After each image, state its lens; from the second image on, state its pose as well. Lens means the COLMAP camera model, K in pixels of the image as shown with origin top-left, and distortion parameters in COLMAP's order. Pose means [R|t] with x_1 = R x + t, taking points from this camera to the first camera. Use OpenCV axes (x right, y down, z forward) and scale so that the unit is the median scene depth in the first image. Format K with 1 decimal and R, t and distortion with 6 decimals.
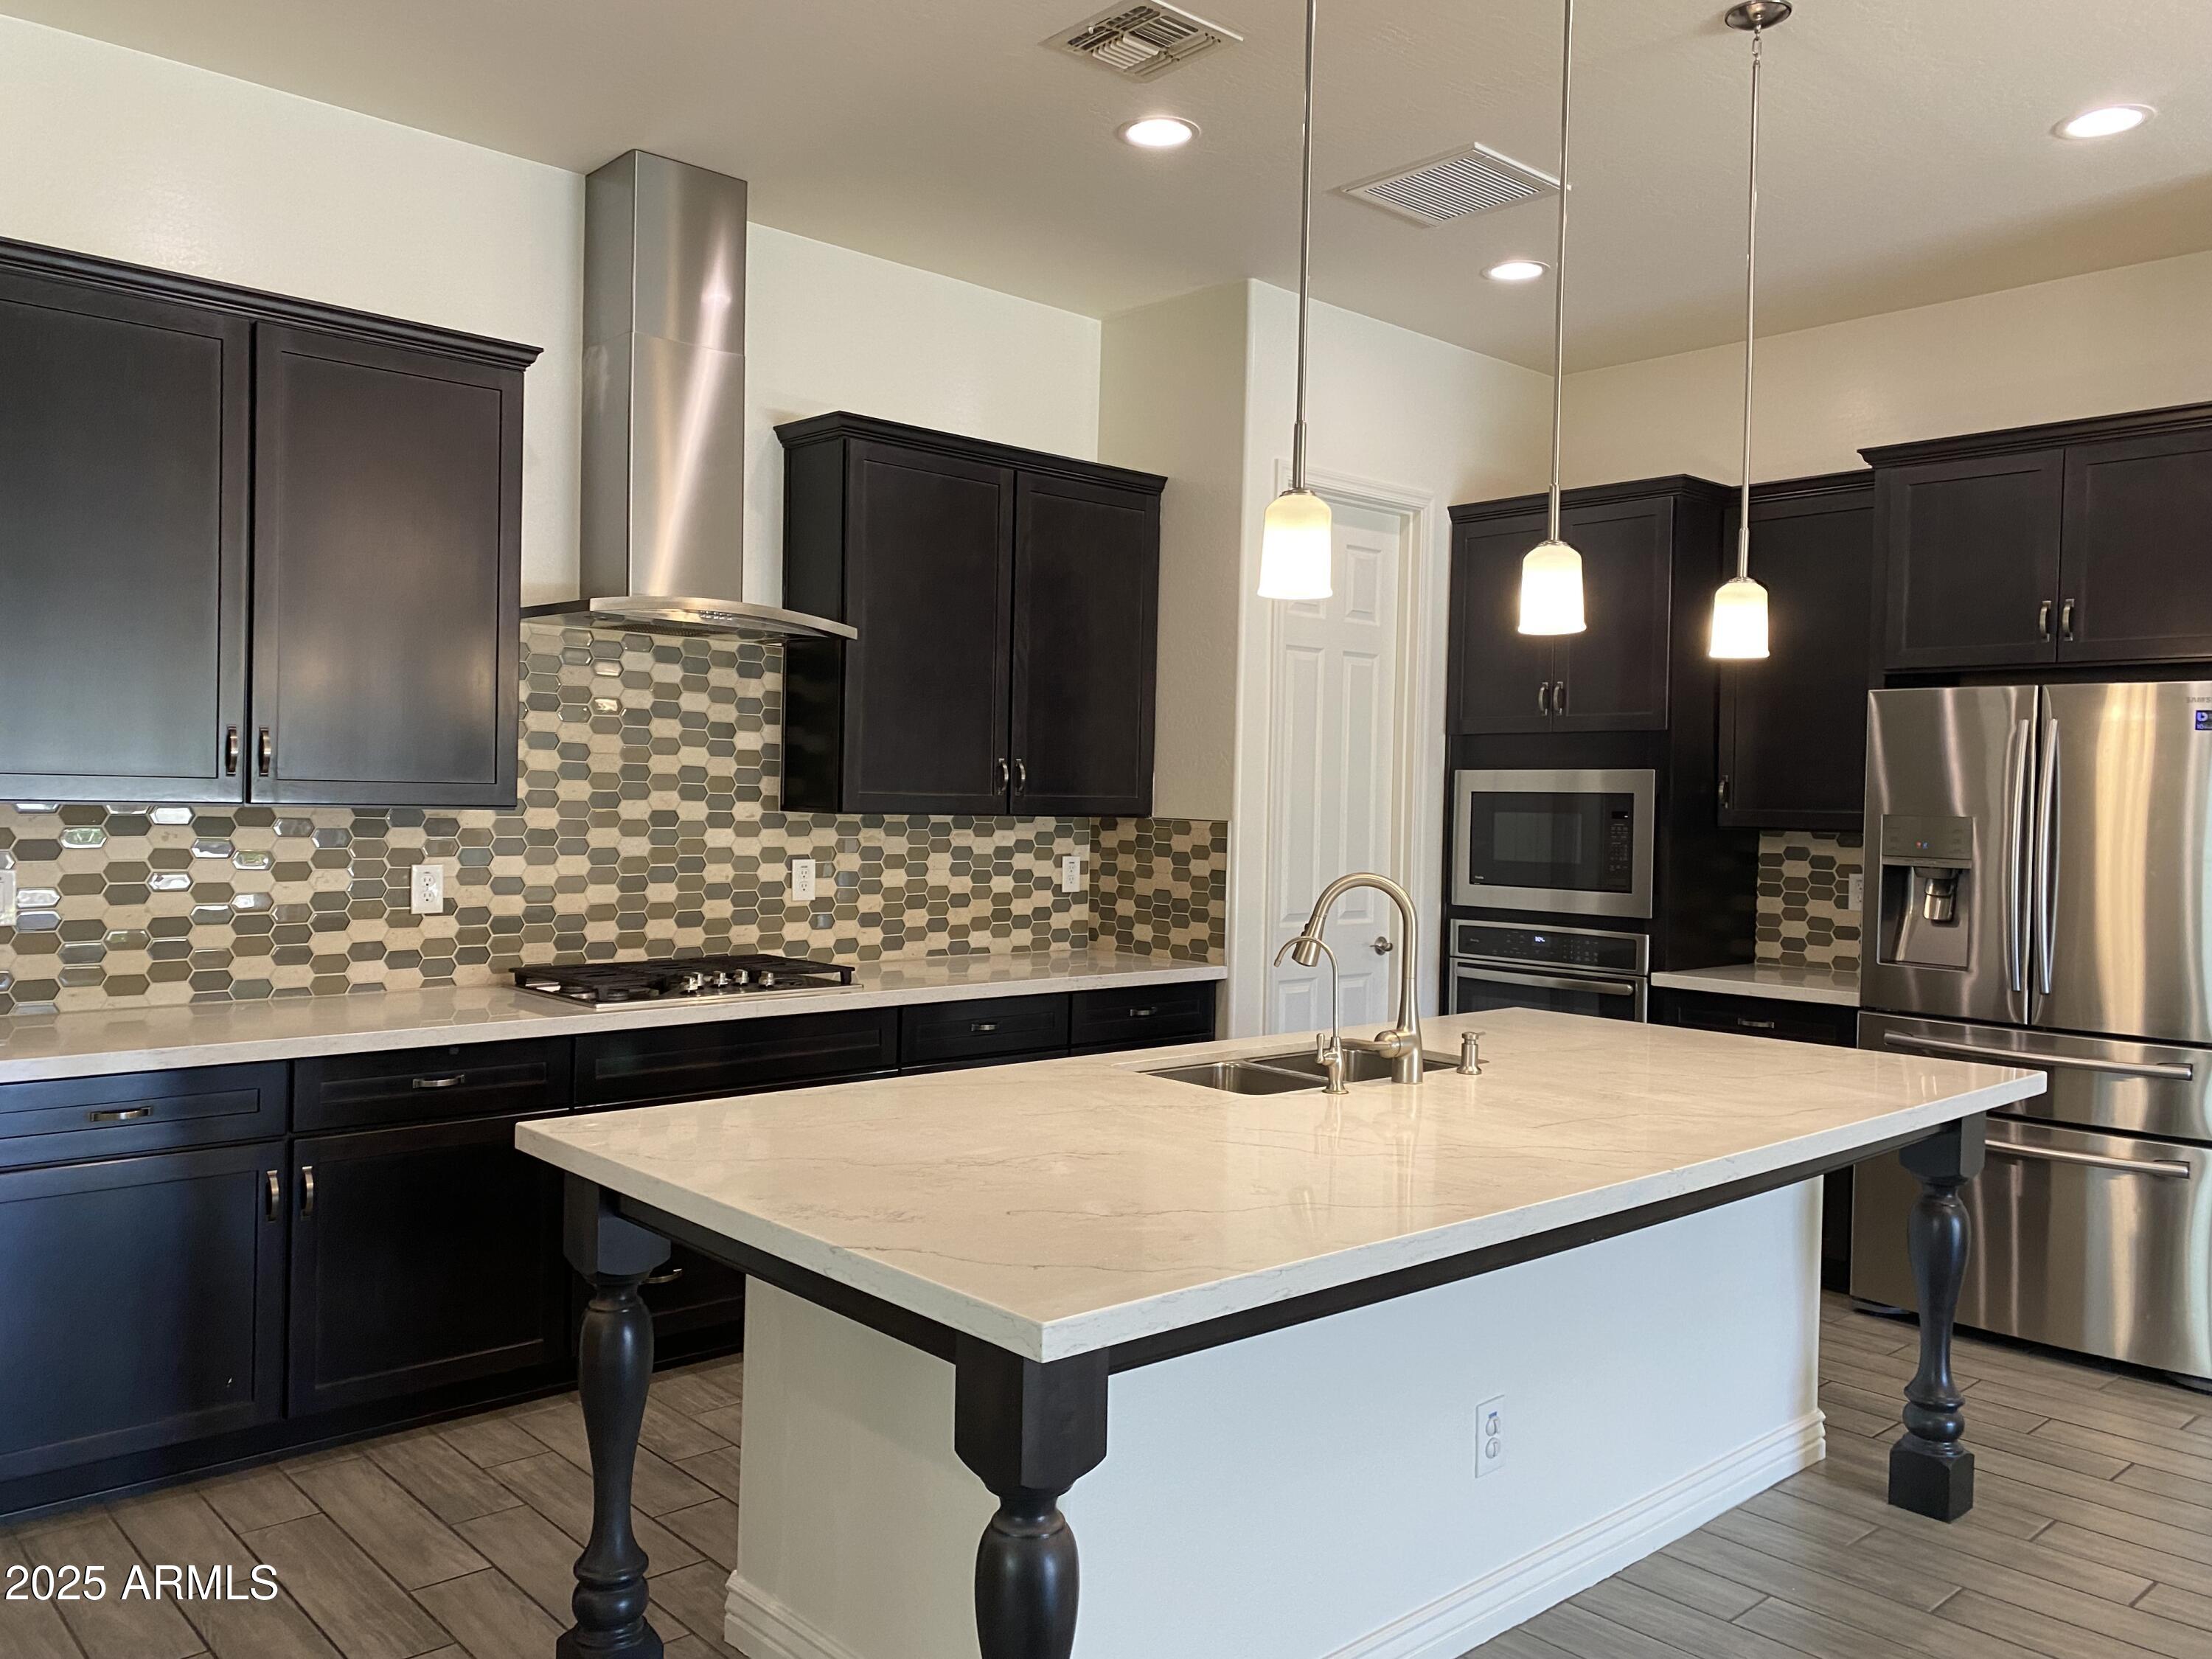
lens RADIAL K [[1670.6, 0, 1105.9], [0, 1670.6, 812.7], [0, 0, 1]] dist [0.069496, -0.144786]
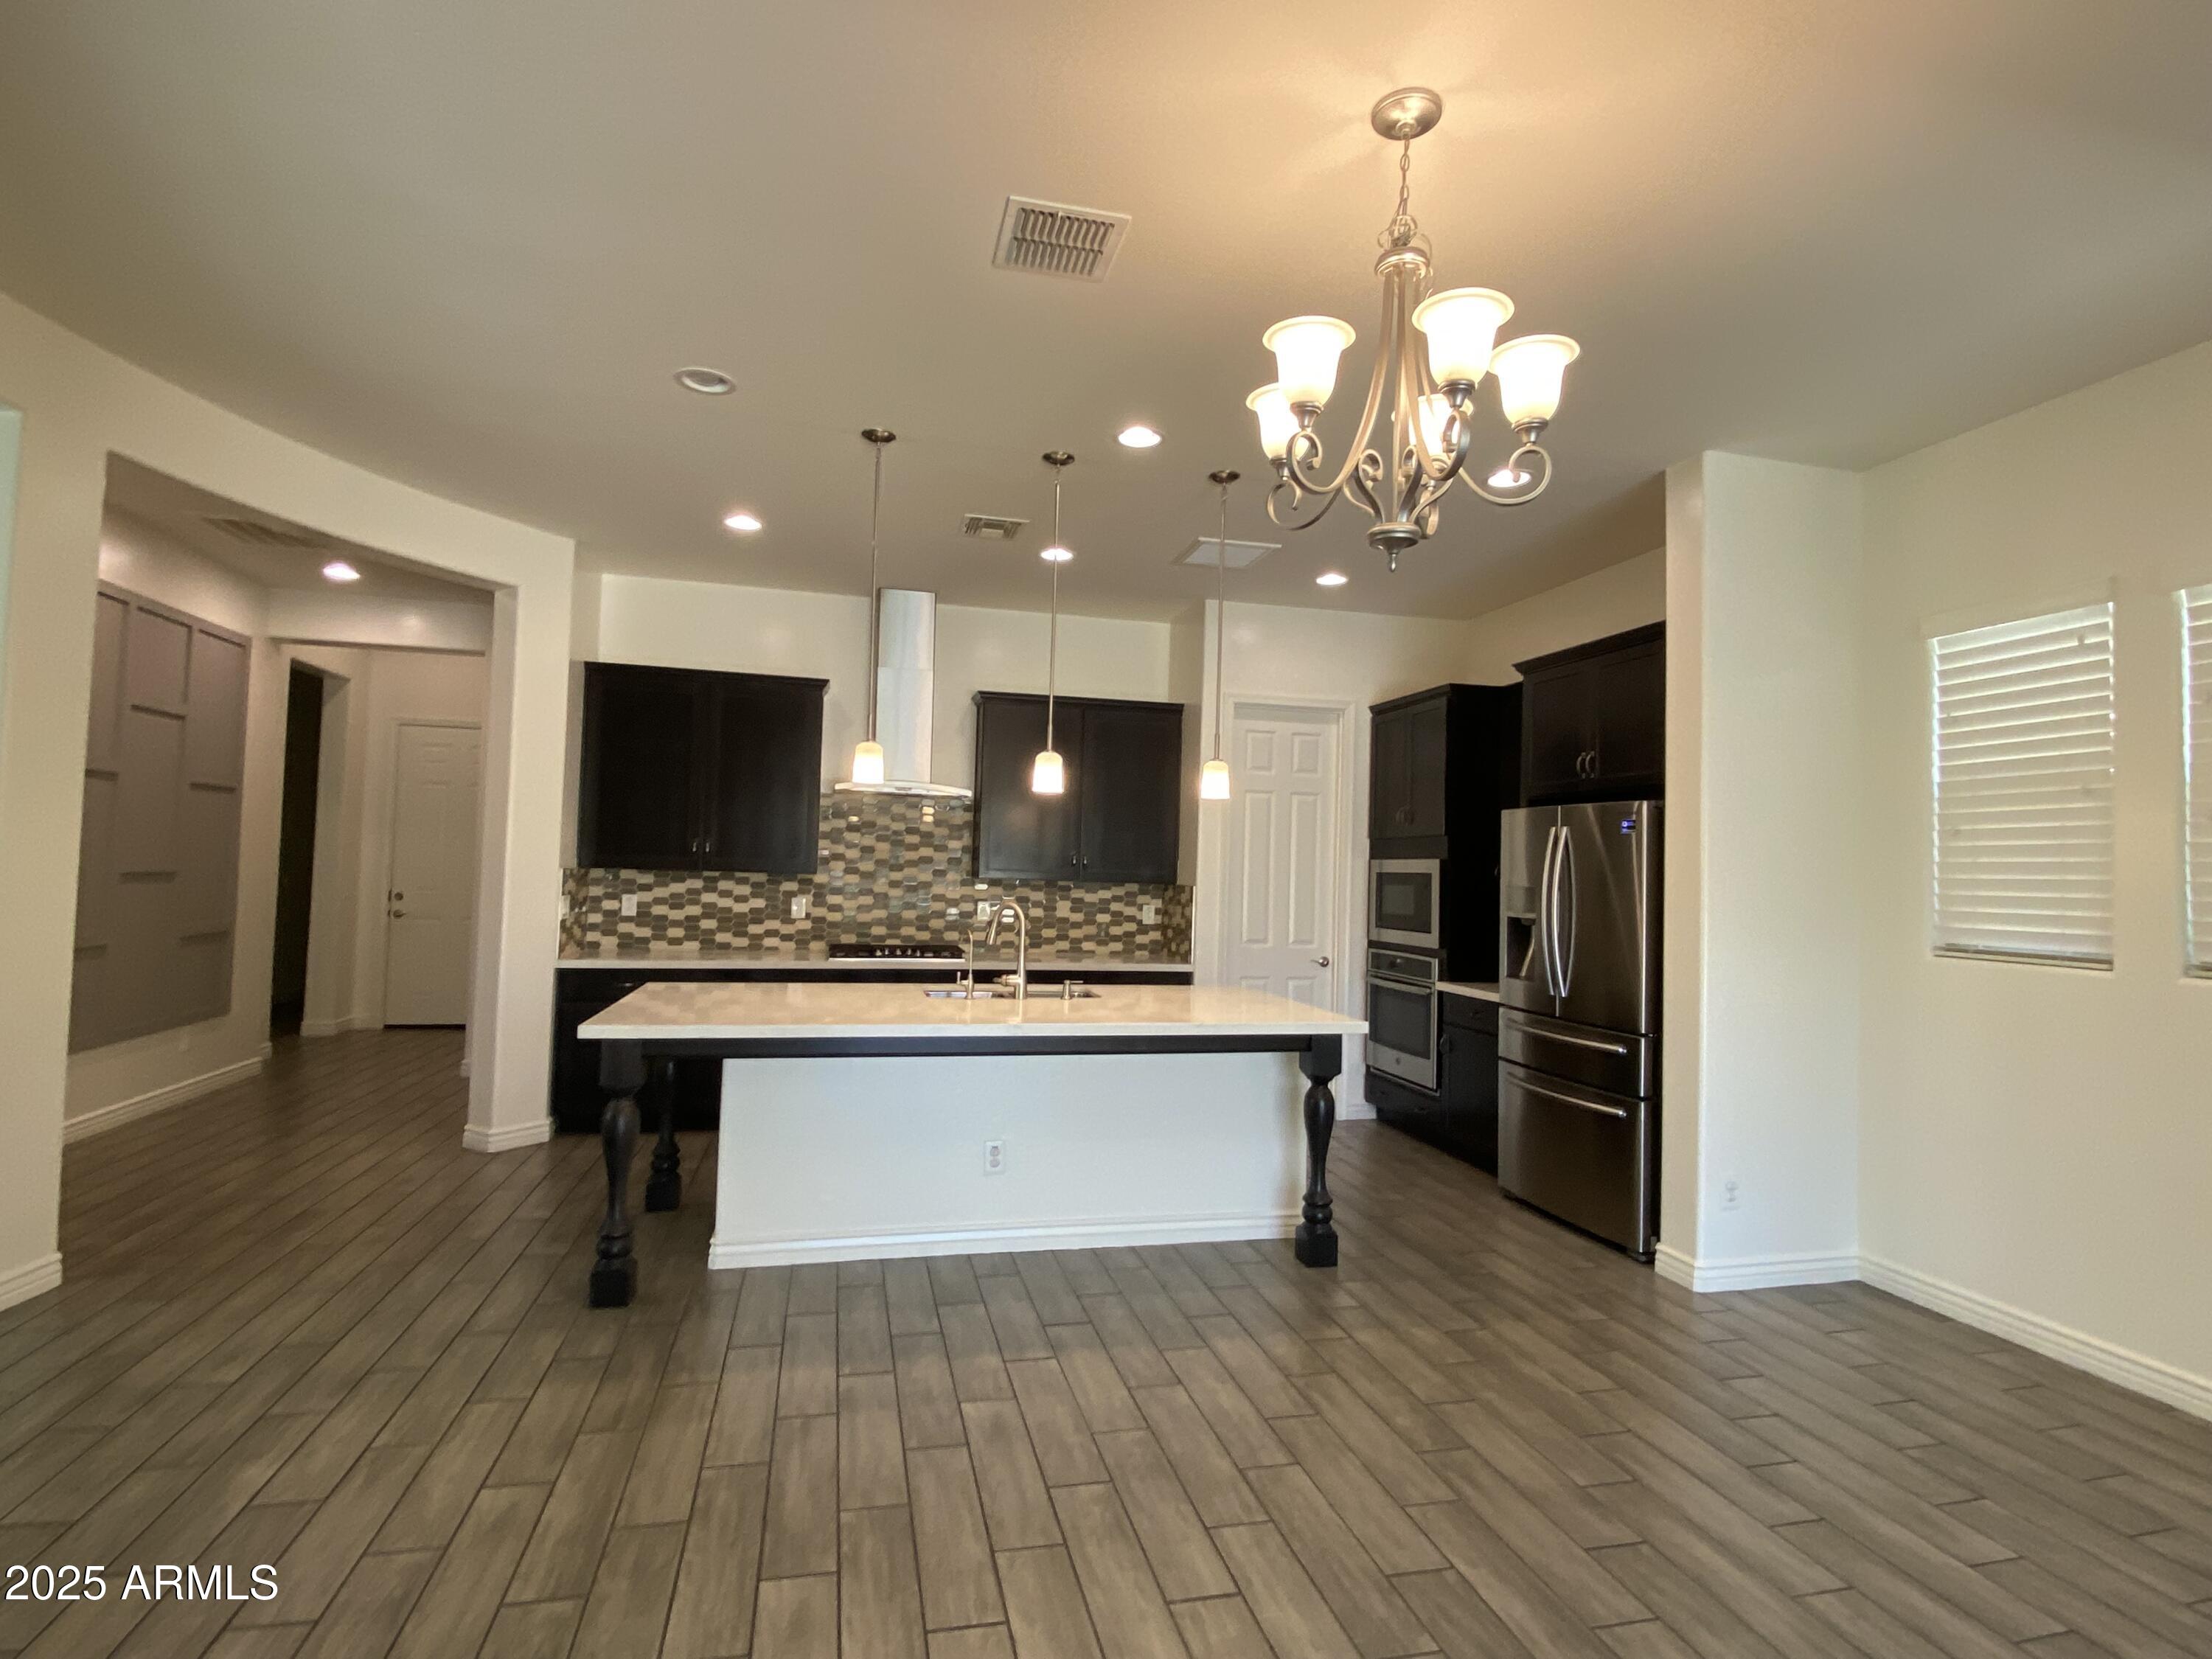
lens RADIAL K [[1101.0, 0, 1098.2], [0, 1101.0, 830.7], [0, 0, 1]] dist [0.091979, -0.076038]
pose [[0.870975, -0.013251, -0.491149, 0.618423], [-0.016065, 0.998334, -0.055423, 0.013974], [0.491065, 0.056162, 0.869311, -0.124827]]
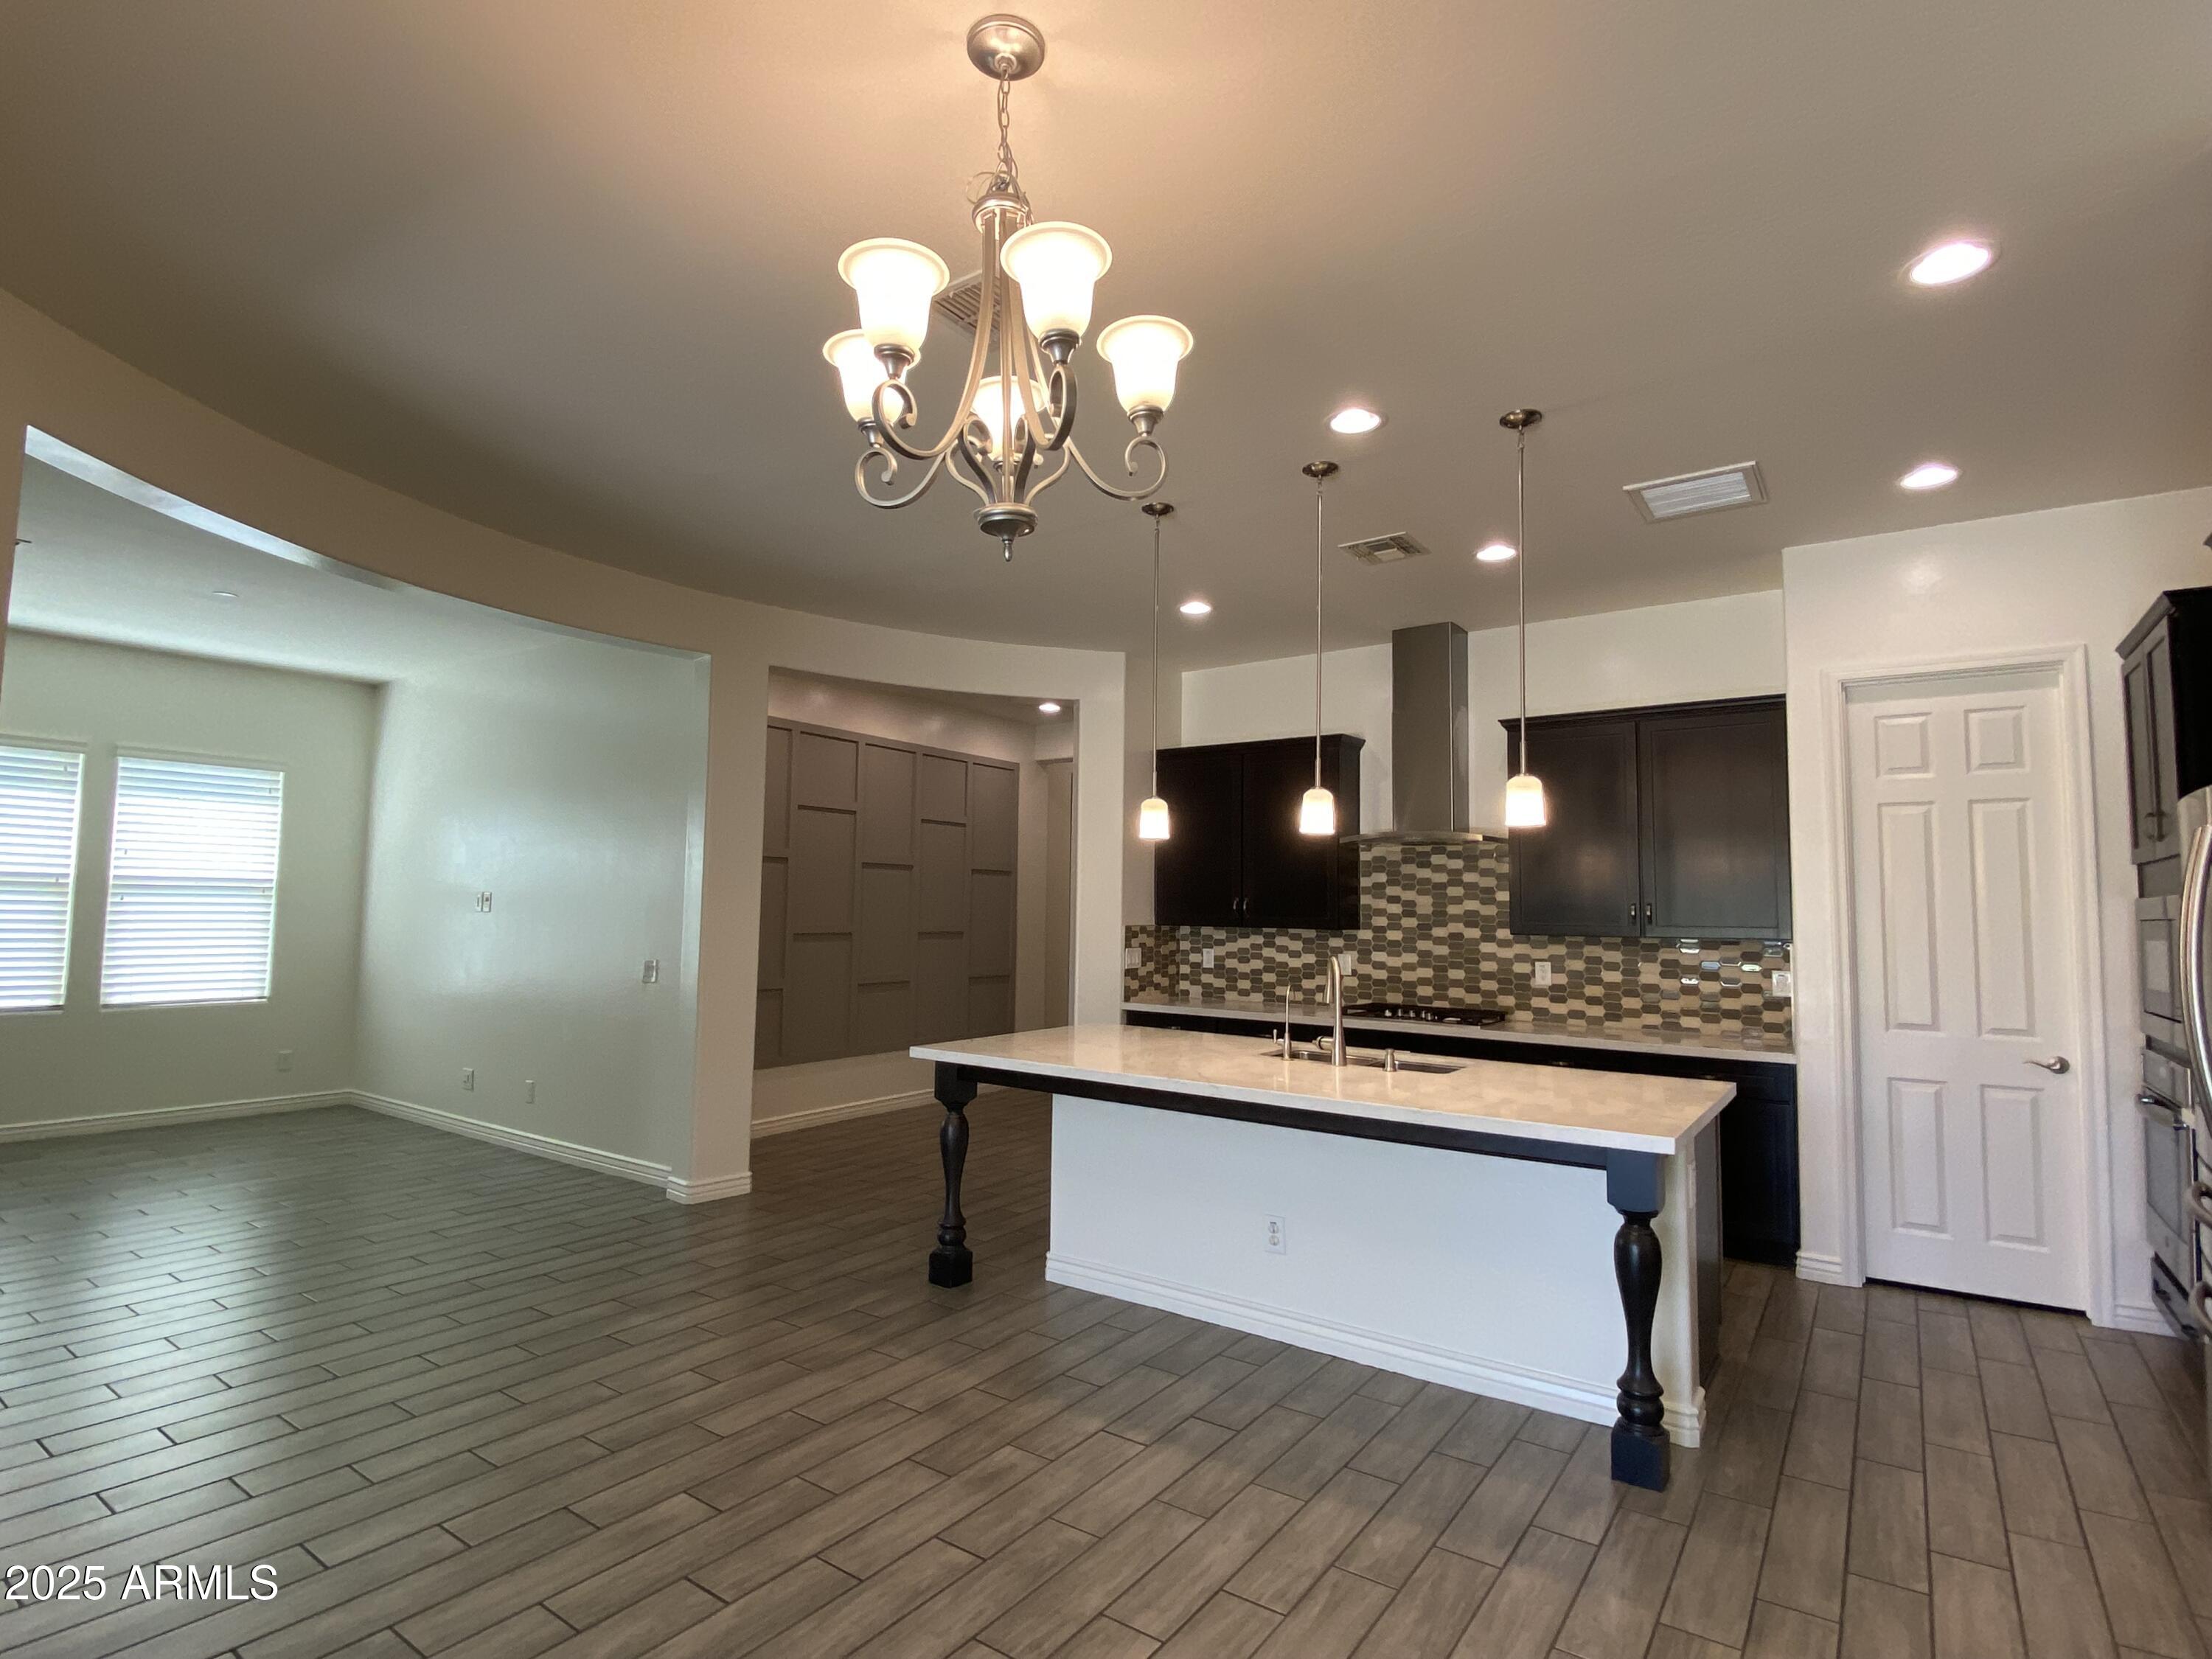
lens RADIAL K [[1101.0, 0, 1098.2], [0, 1101.0, 830.7], [0, 0, 1]] dist [0.091979, -0.076038]
pose [[0.206679, -0.091100, -0.974158, 0.892753], [-0.020042, 0.995053, -0.097306, 0.014308], [0.978203, 0.039635, 0.203831, 0.292569]]
